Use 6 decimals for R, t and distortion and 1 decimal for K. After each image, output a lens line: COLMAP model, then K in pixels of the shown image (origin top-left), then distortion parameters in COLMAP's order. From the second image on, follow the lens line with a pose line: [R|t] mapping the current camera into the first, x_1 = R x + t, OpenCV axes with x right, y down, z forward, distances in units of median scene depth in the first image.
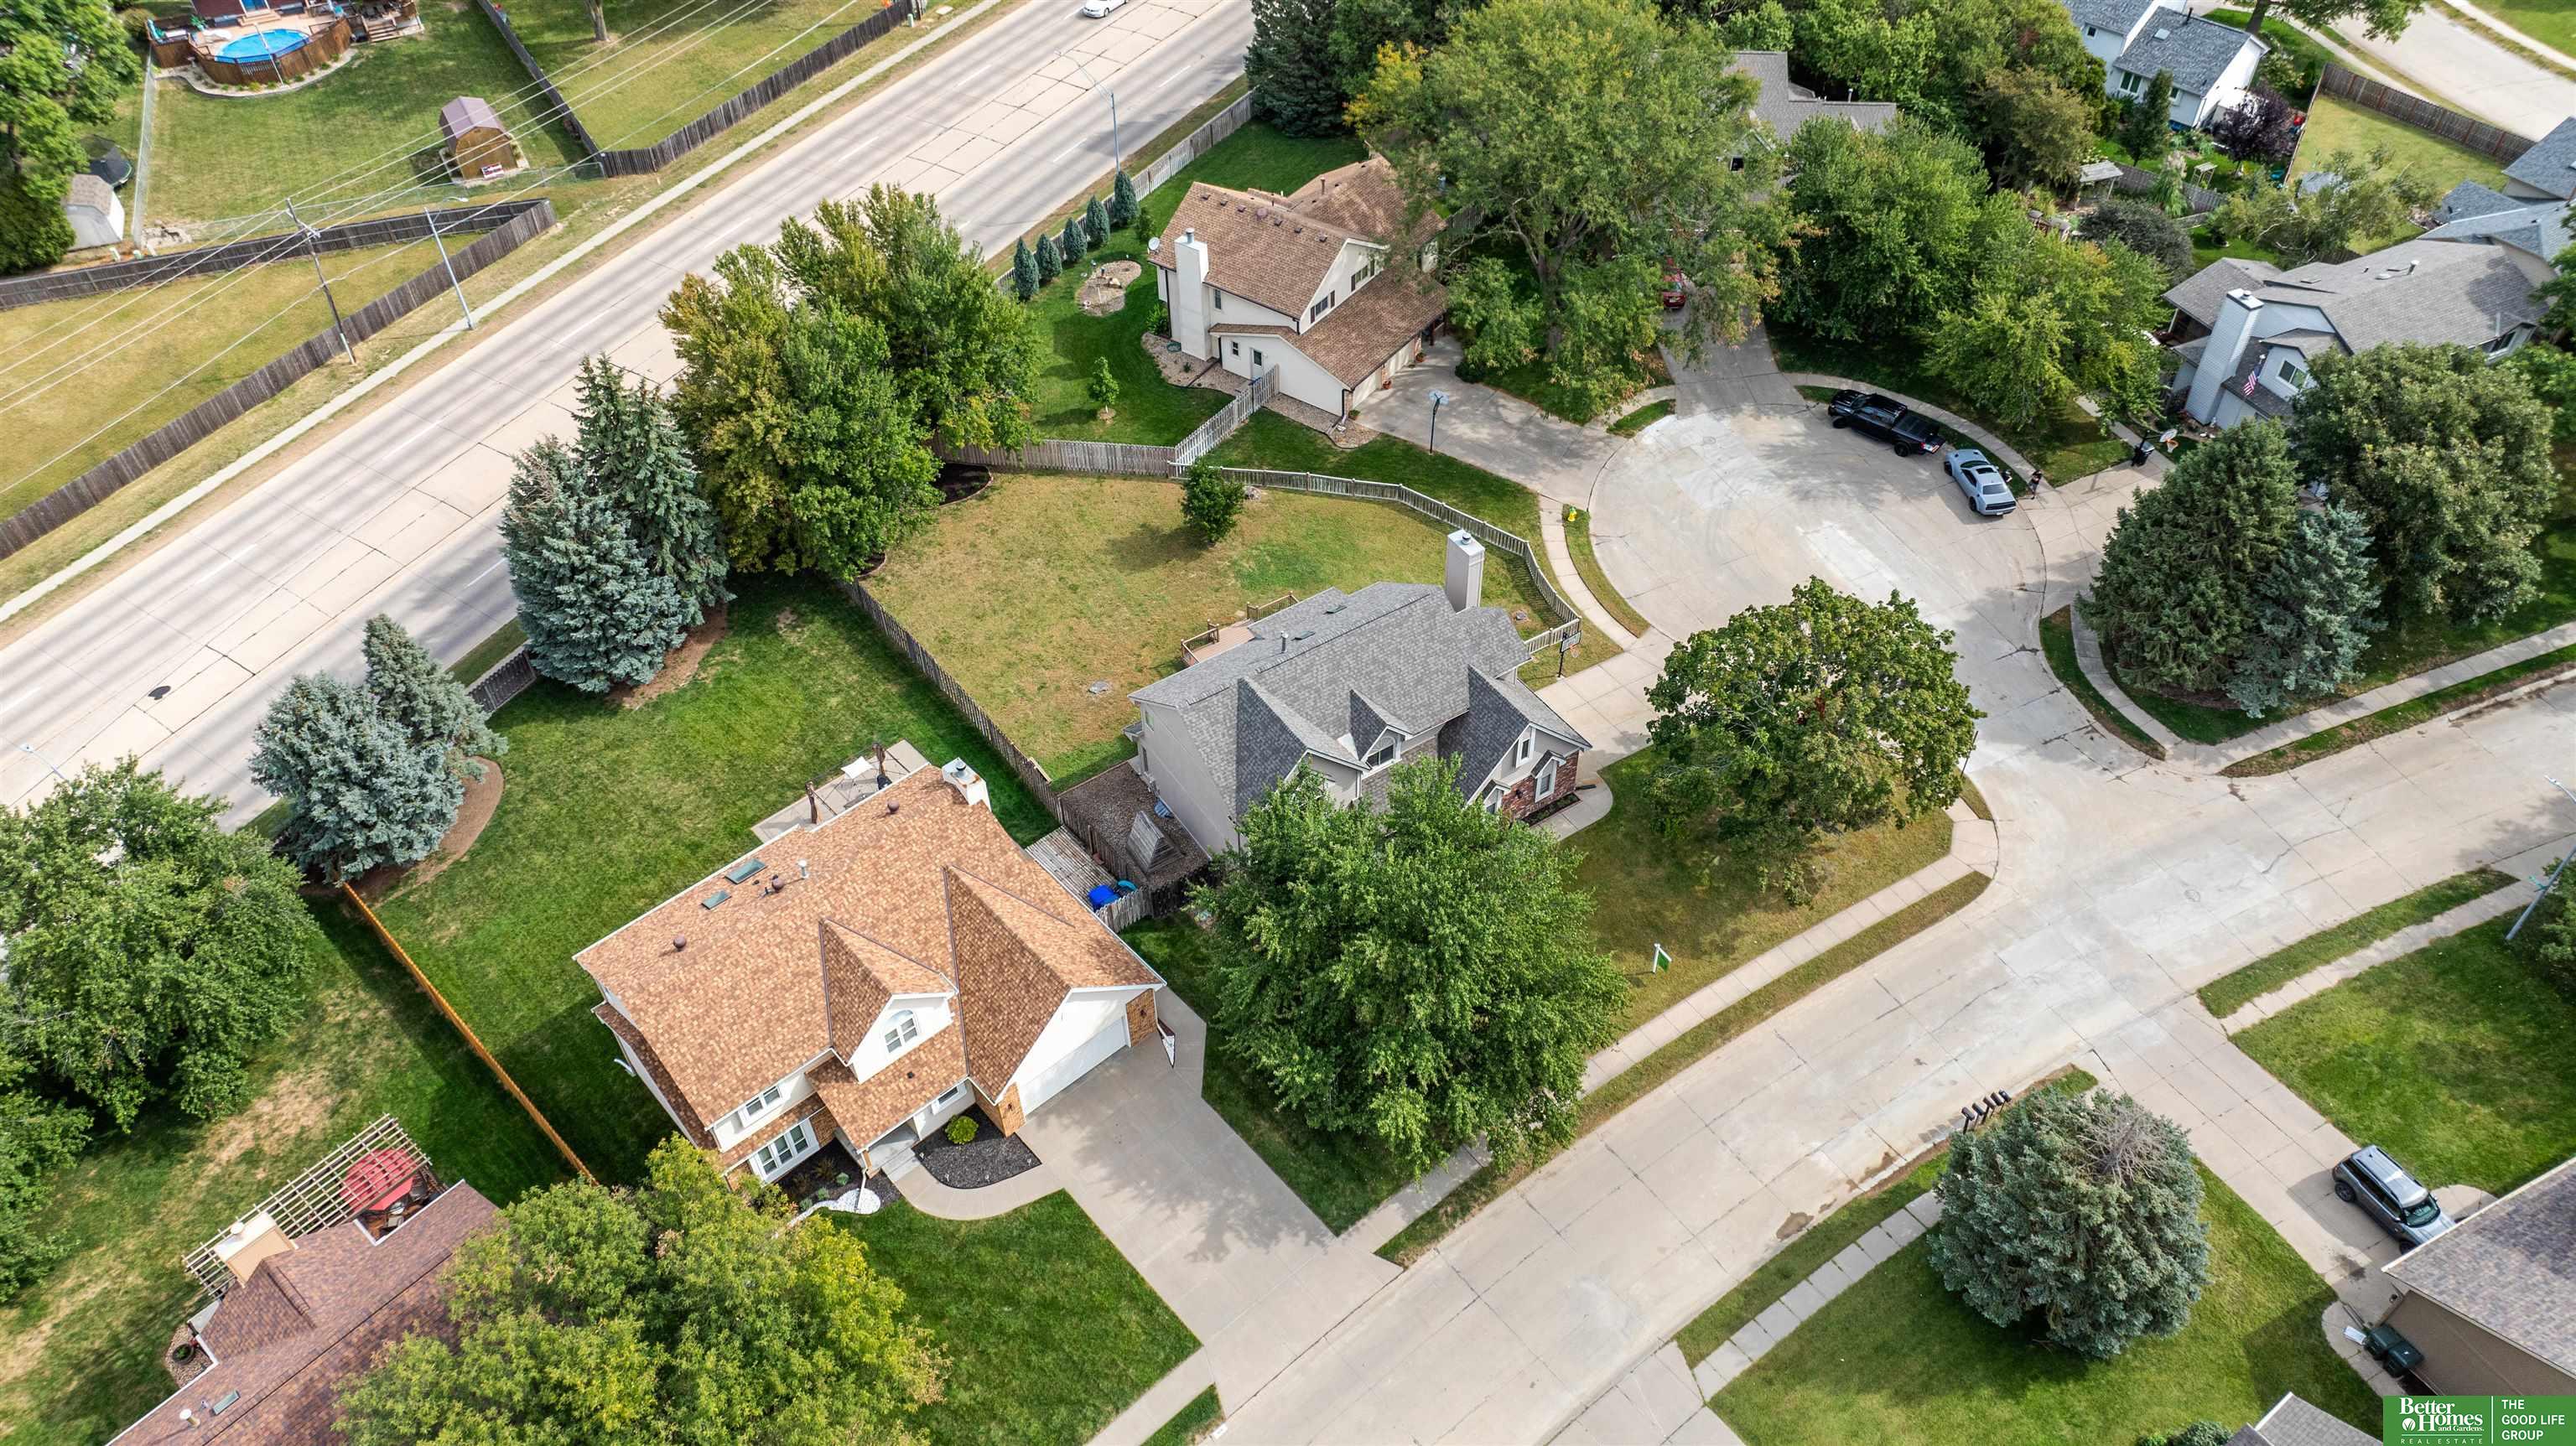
lens RADIAL K [[1834.3, 0, 1292.2], [0, 1834.3, 717.8], [0, 0, 1]] dist [-0.033568, -0.003458]
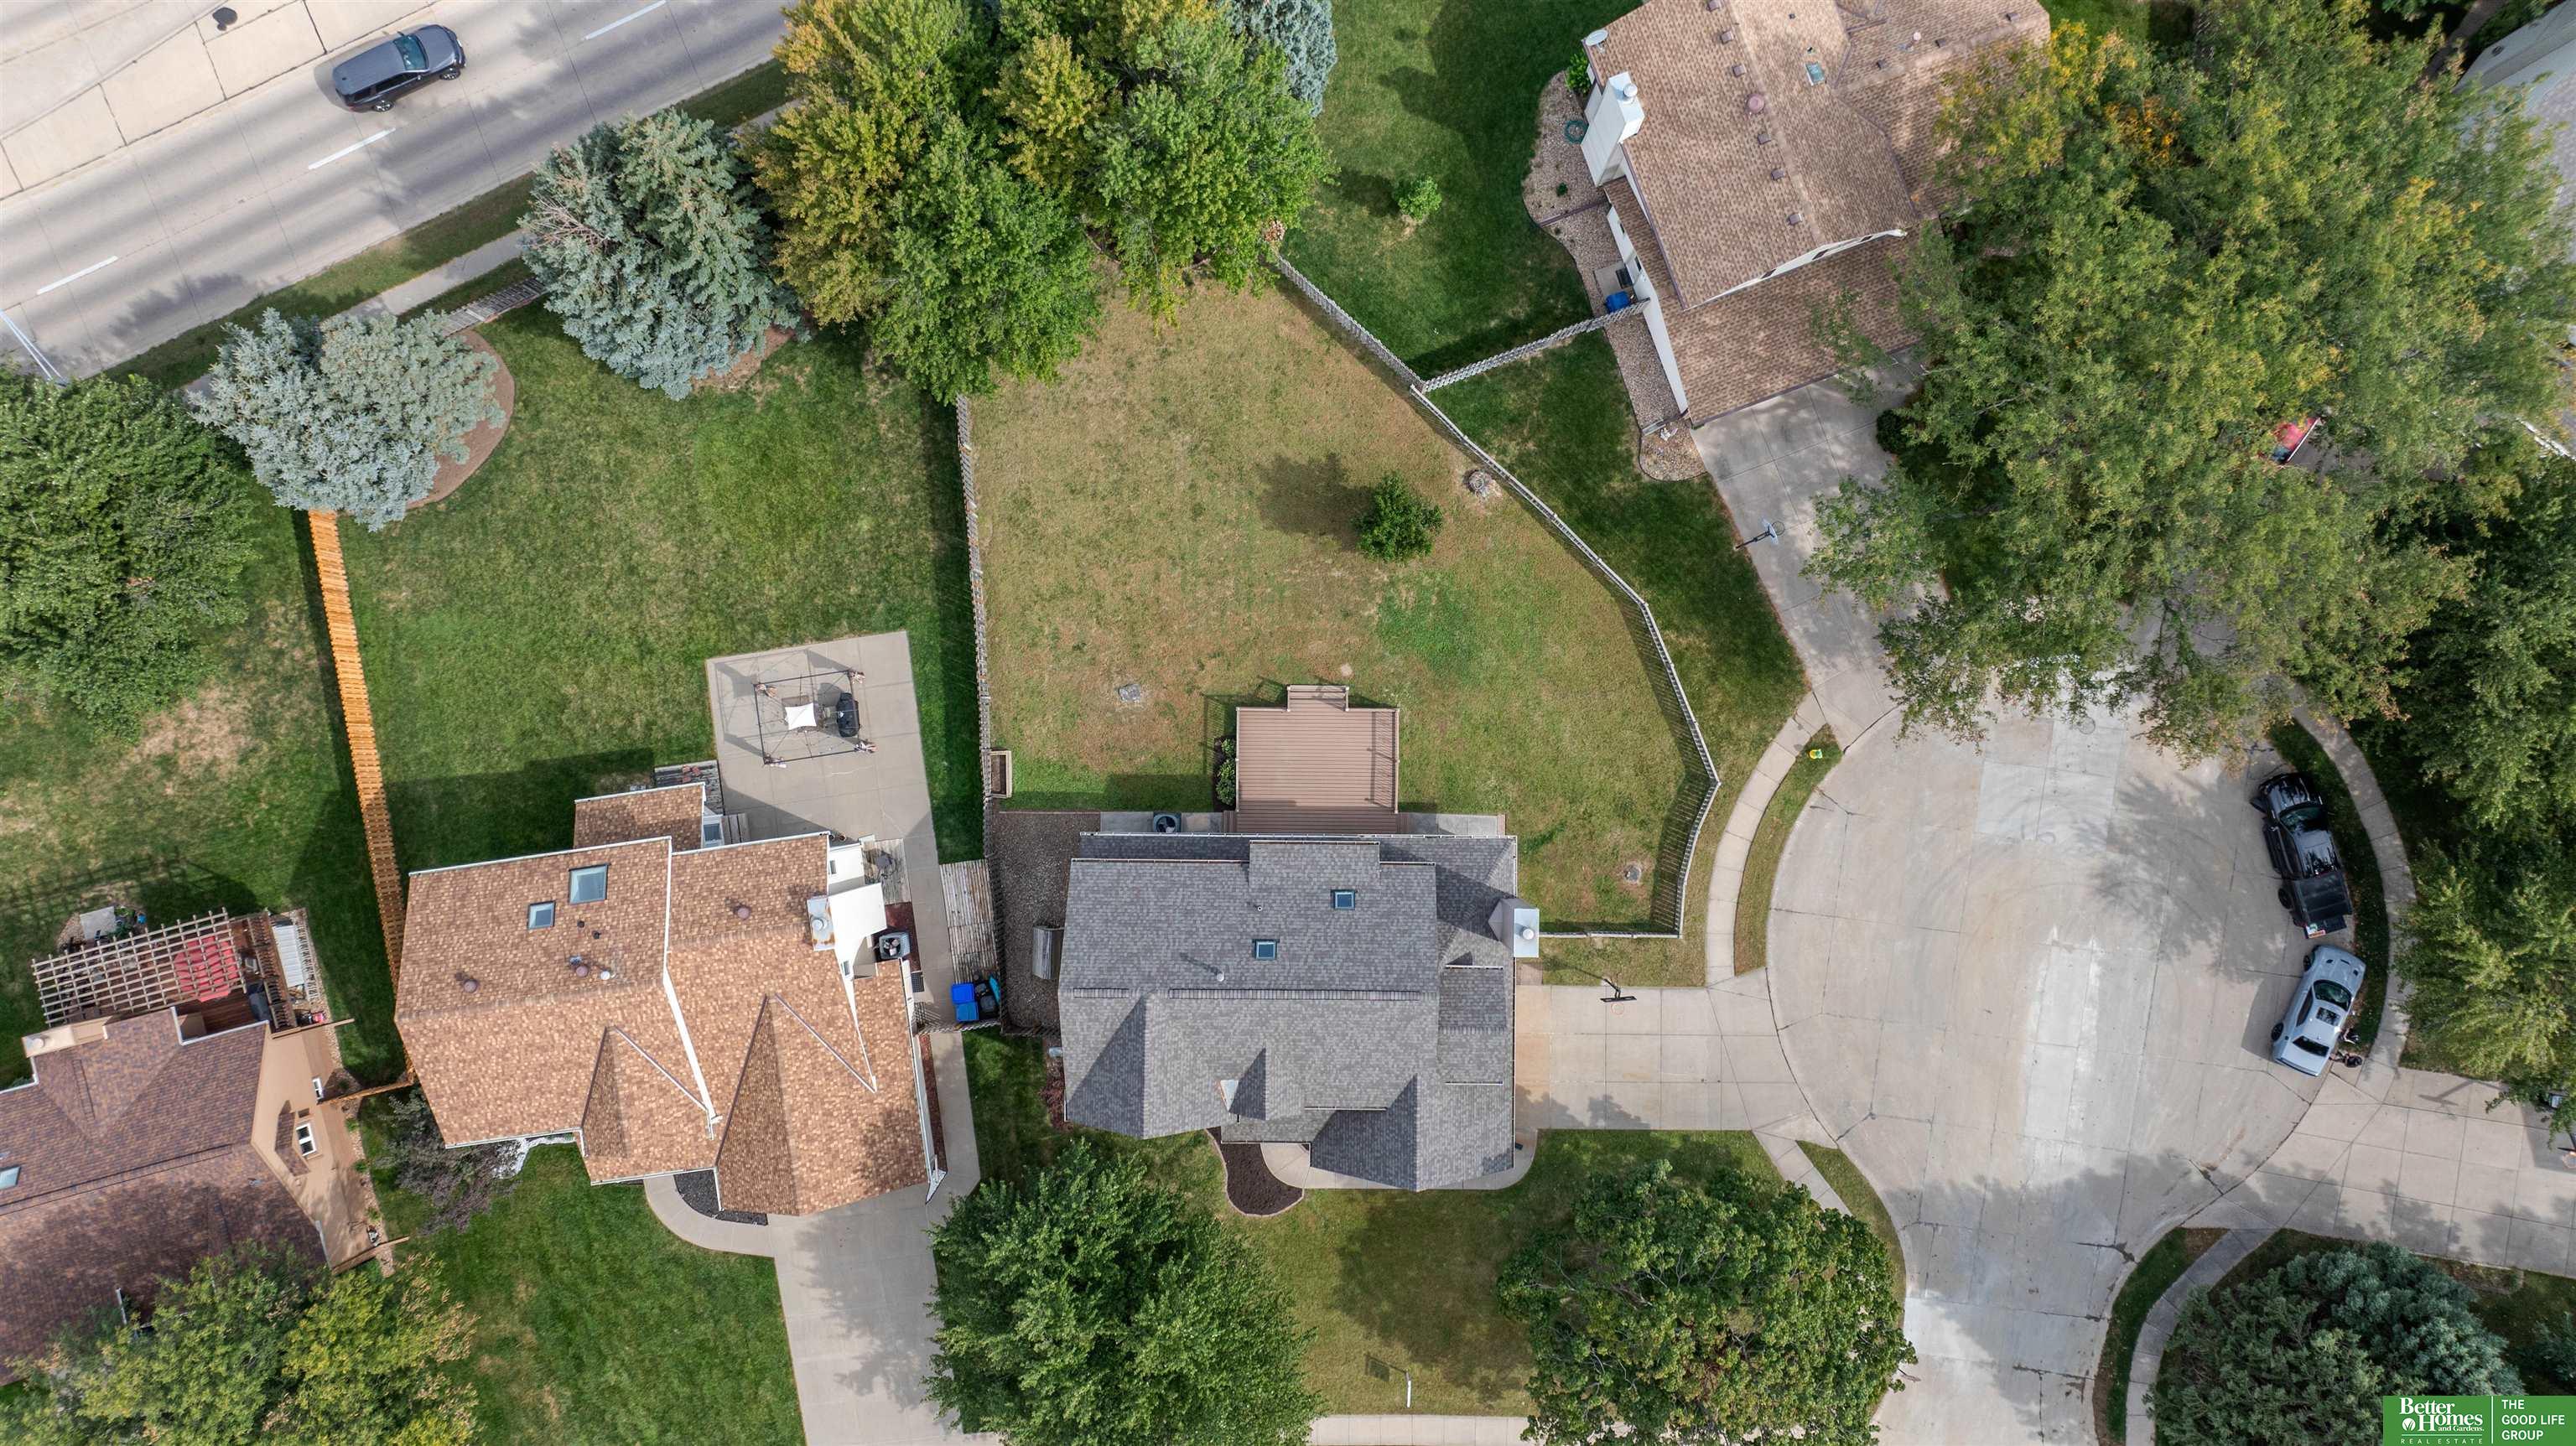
lens RADIAL K [[1801.3, 0, 1299.1], [0, 1801.3, 713.6], [0, 0, 1]] dist [-0.033139, -0.000016]
pose [[0.831364, 0.555622, -0.010878, -0.030054], [-0.389605, 0.596692, 0.701546, -0.668836], [0.396286, -0.579002, 0.712541, 0.480588]]
